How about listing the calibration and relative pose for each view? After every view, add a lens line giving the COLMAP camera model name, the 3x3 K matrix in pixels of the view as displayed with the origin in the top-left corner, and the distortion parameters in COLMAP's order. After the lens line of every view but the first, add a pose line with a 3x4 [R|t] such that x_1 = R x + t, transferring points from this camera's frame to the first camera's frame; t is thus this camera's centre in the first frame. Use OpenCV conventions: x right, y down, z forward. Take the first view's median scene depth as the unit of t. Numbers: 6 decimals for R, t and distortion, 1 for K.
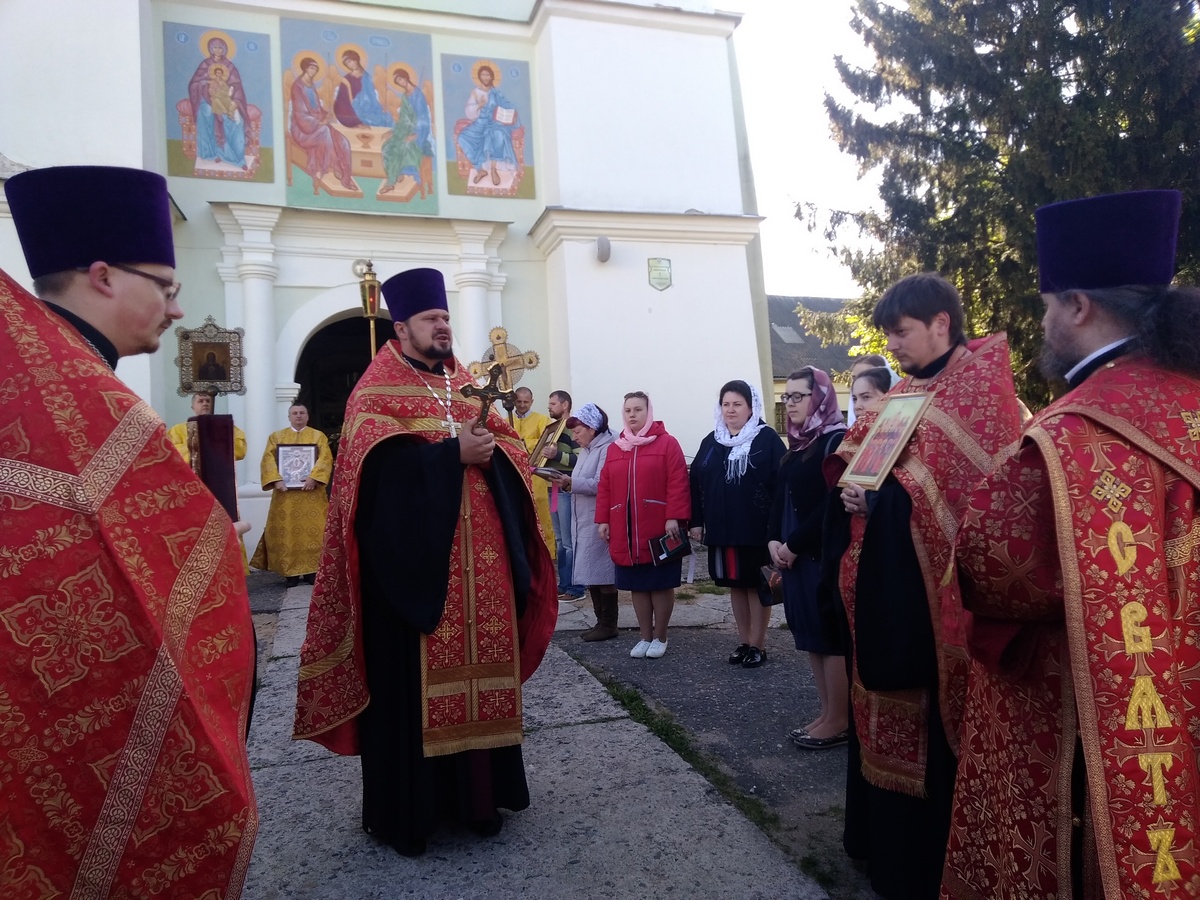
lens RADIAL K [[872.8, 0, 600.0], [0, 872.8, 450.0], [0, 0, 1]] dist [0.053798, -0.036773]
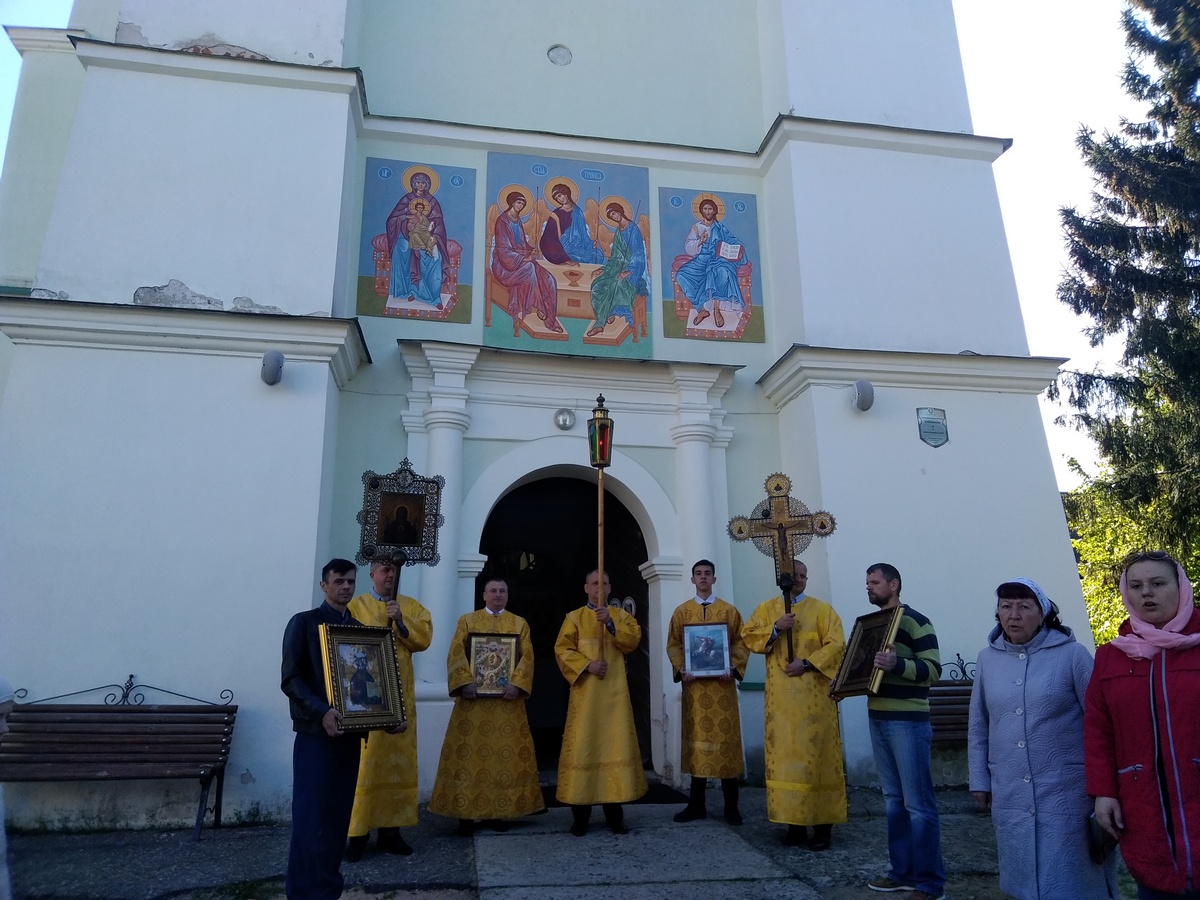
lens RADIAL K [[872.8, 0, 600.0], [0, 872.8, 450.0], [0, 0, 1]] dist [0.053798, -0.036773]
pose [[0.992903, 0.001316, -0.118922, -0.139736], [-0.028116, 0.974193, -0.223960, 0.004501], [0.115559, 0.225714, 0.967316, 0.213448]]
